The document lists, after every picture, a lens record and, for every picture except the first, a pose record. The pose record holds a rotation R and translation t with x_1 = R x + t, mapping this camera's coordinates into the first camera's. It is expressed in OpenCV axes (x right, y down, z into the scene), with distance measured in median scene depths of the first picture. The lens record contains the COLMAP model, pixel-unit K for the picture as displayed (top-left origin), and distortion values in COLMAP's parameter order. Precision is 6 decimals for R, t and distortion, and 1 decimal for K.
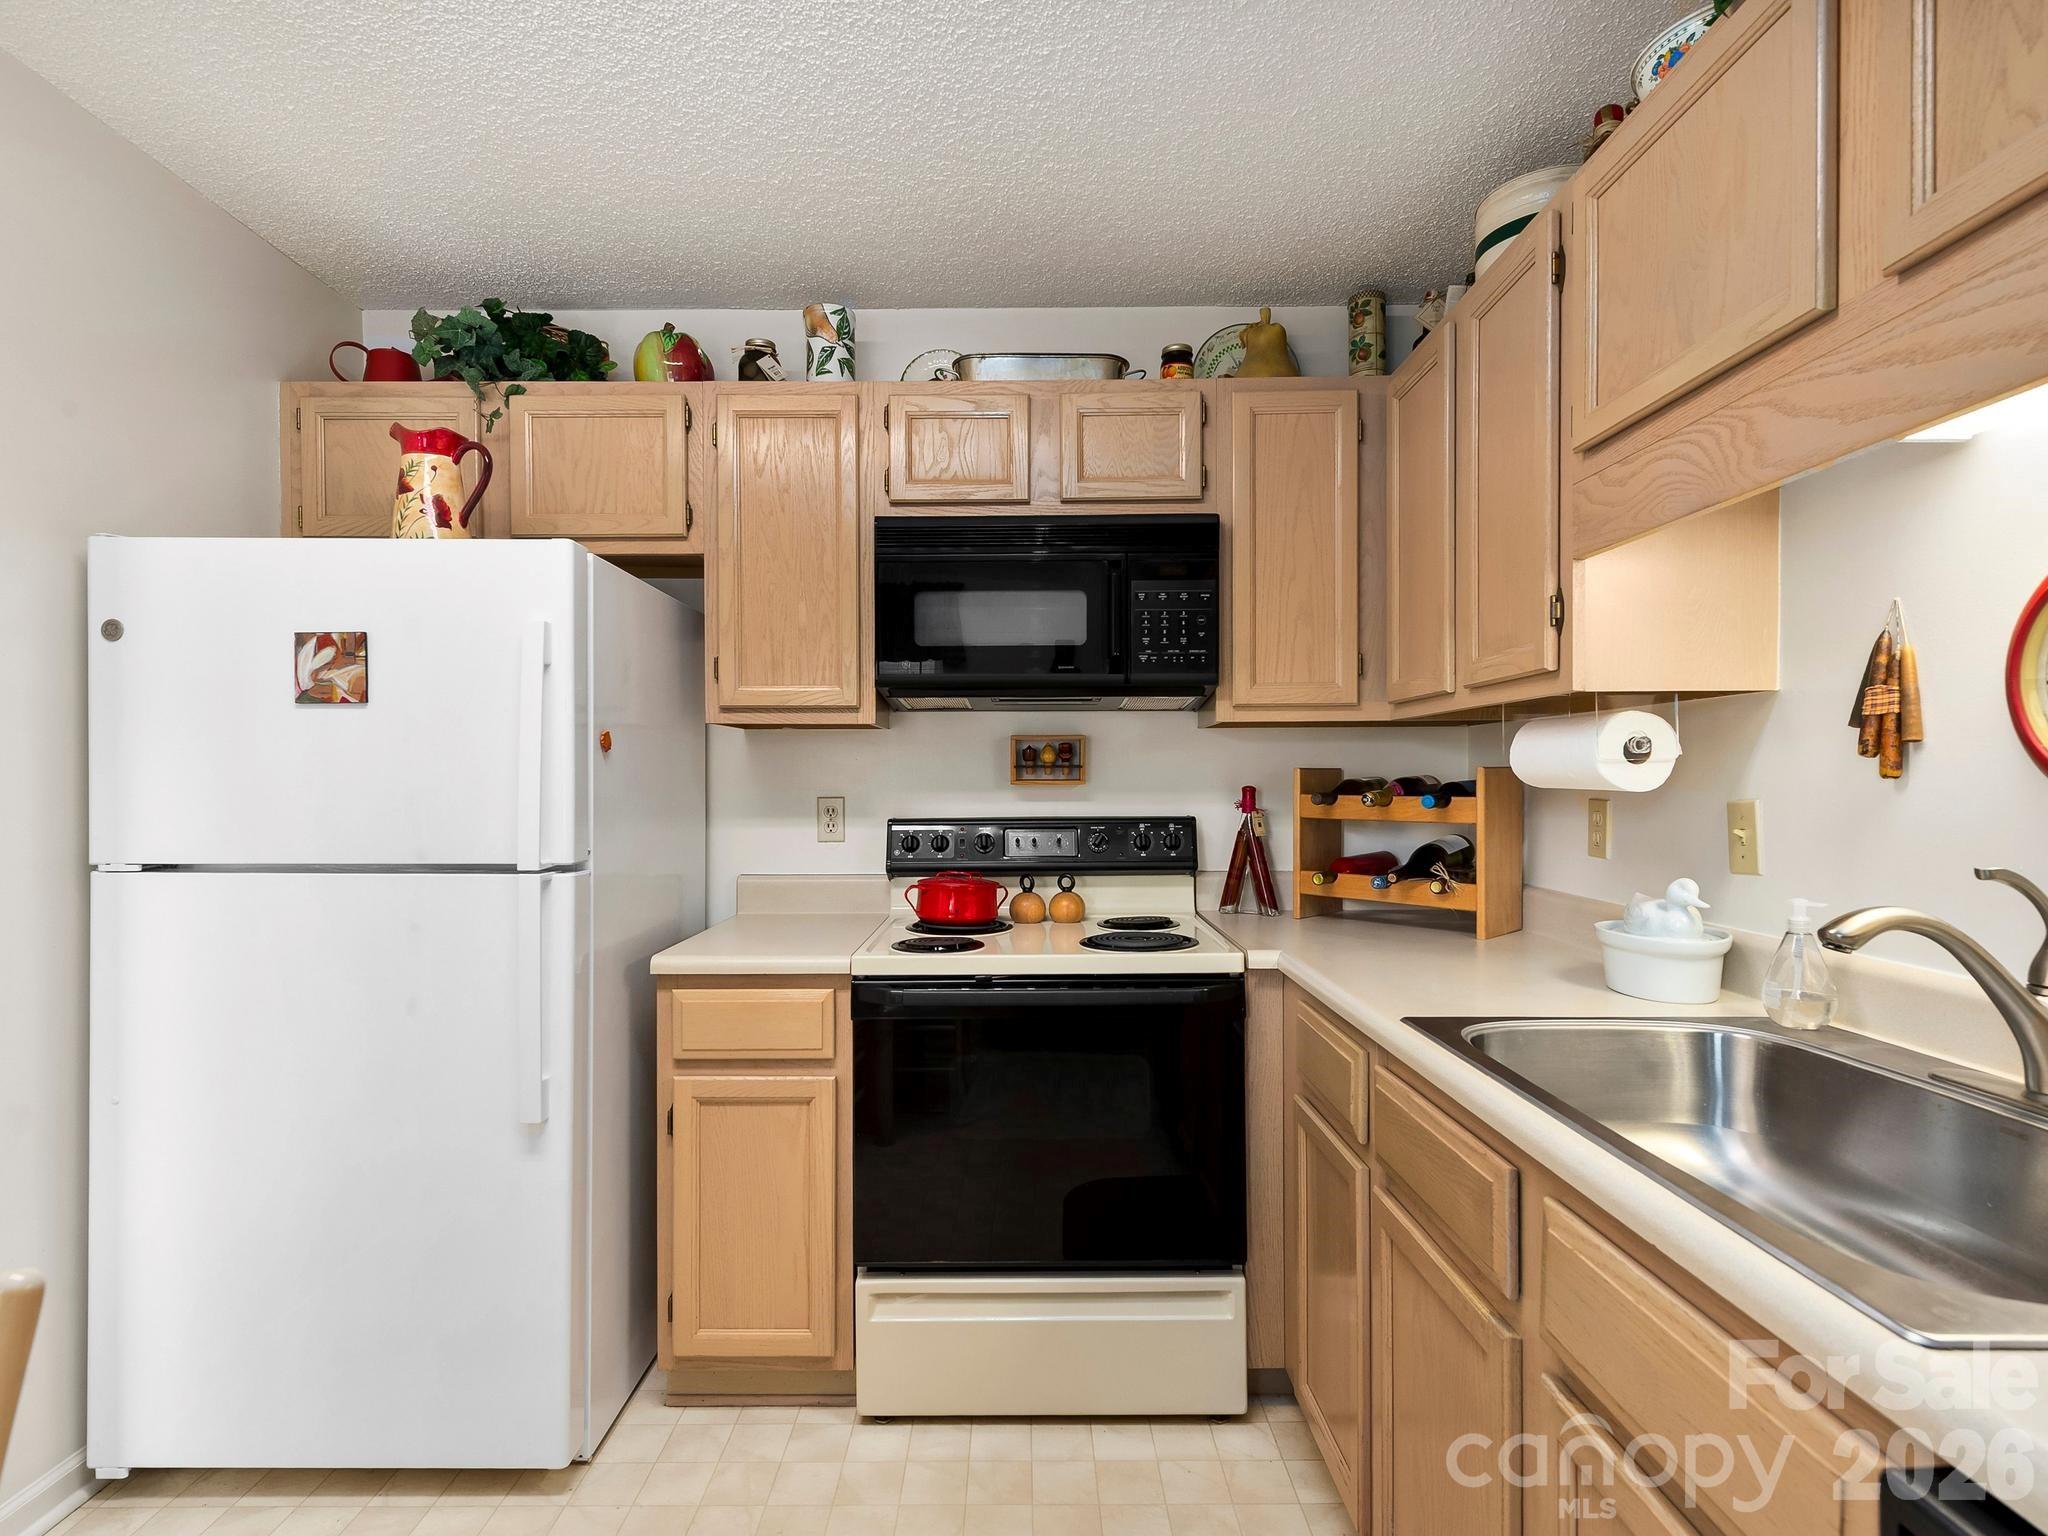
lens RADIAL K [[1040.9, 0, 1019.1], [0, 1040.9, 785.2], [0, 0, 1]] dist [0.018962, -0.006601]
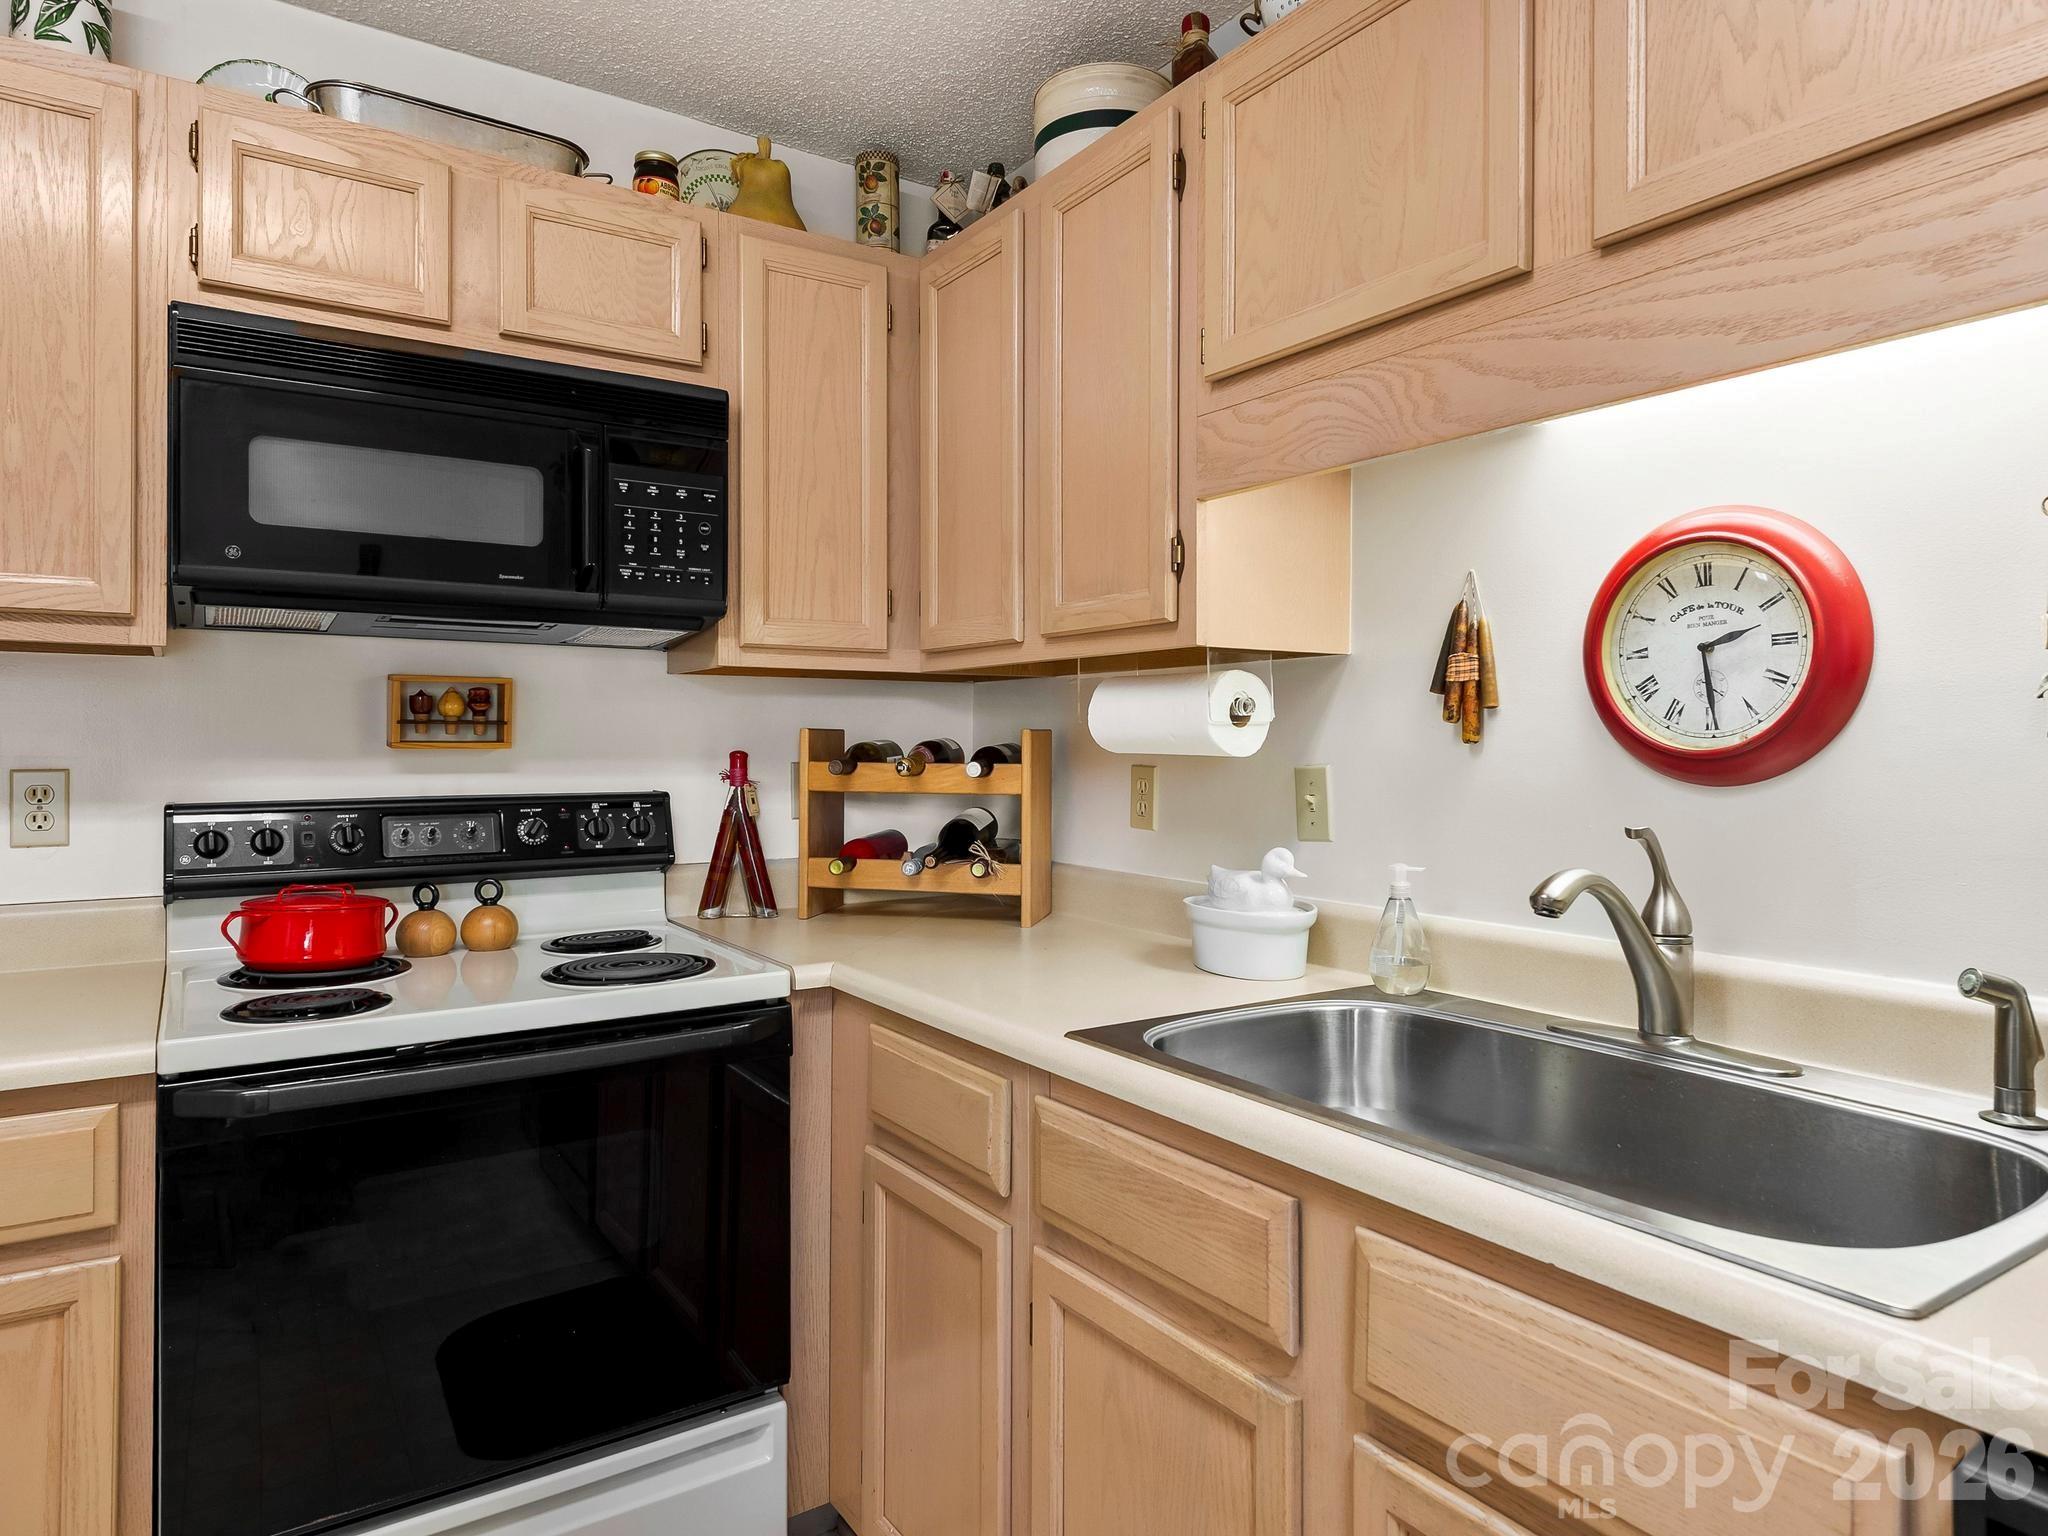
lens RADIAL K [[1248.8, 0, 1015.5], [0, 1248.8, 740.3], [0, 0, 1]] dist [0.024948, -0.012141]
pose [[0.833991, 0.006091, 0.551745, -0.149343], [-0.001043, 0.999955, -0.009462, 0.001804], [-0.551777, 0.007316, 0.833959, 0.145658]]
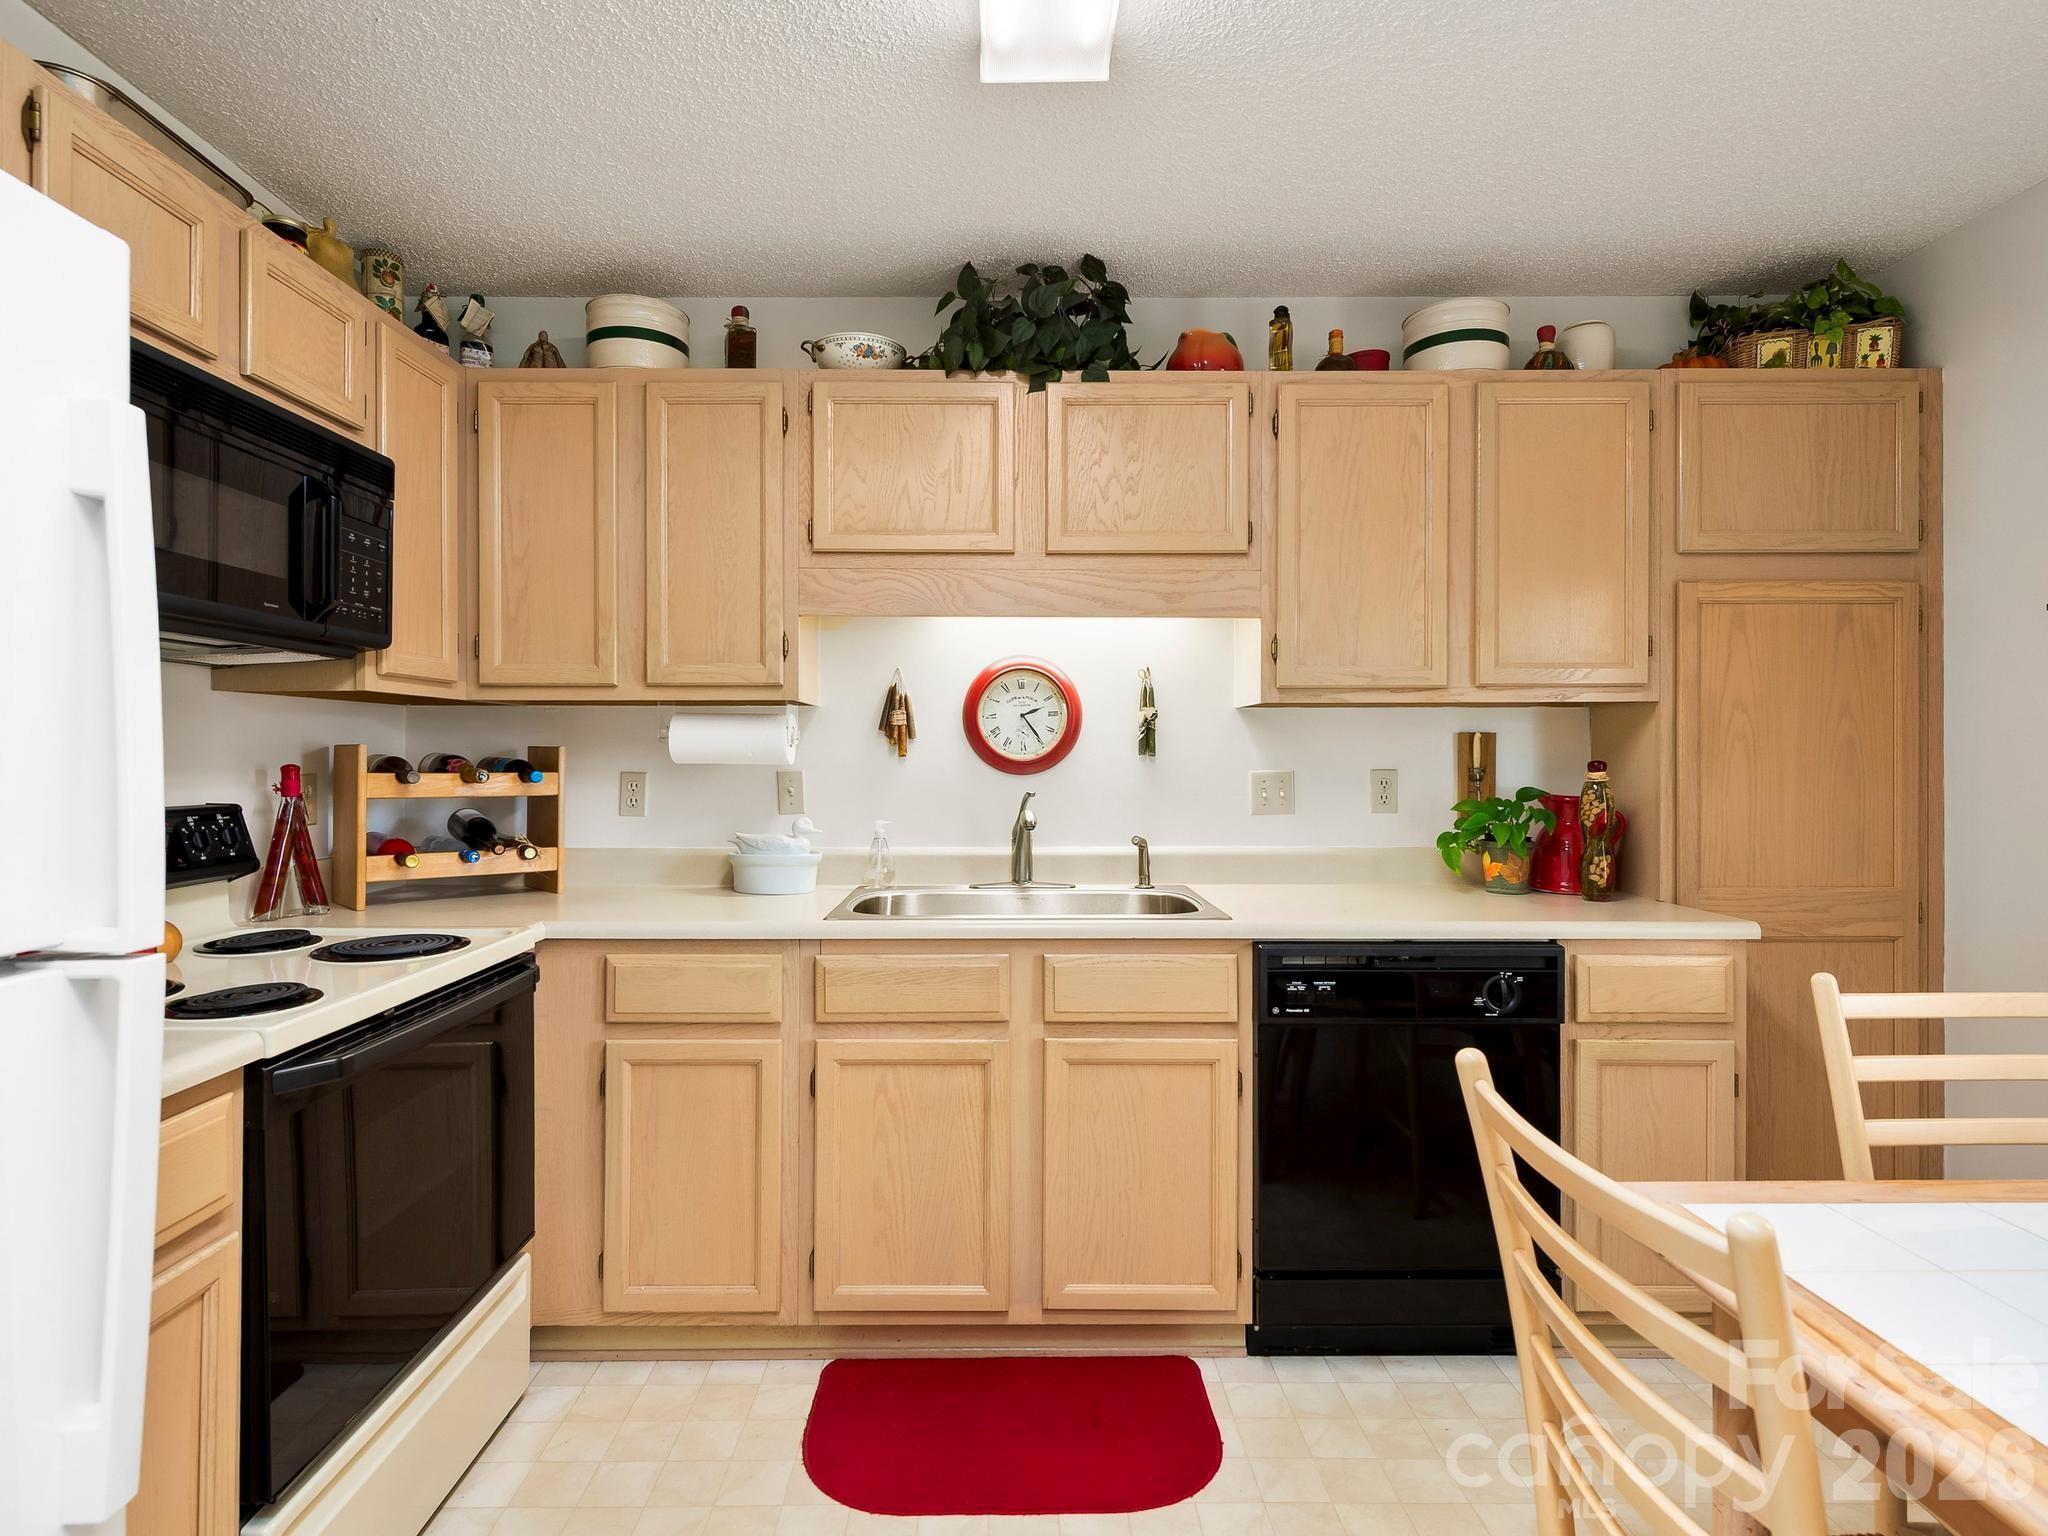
lens RADIAL K [[1067.6, 0, 1020.4], [0, 1067.6, 759.0], [0, 0, 1]] dist [0.001448, -0.000335]
pose [[-0.015677, 0.000610, 0.999877, -0.816062], [0.006185, 0.999981, -0.000513, 0.000397], [-0.999858, 0.006176, -0.015680, 0.535808]]
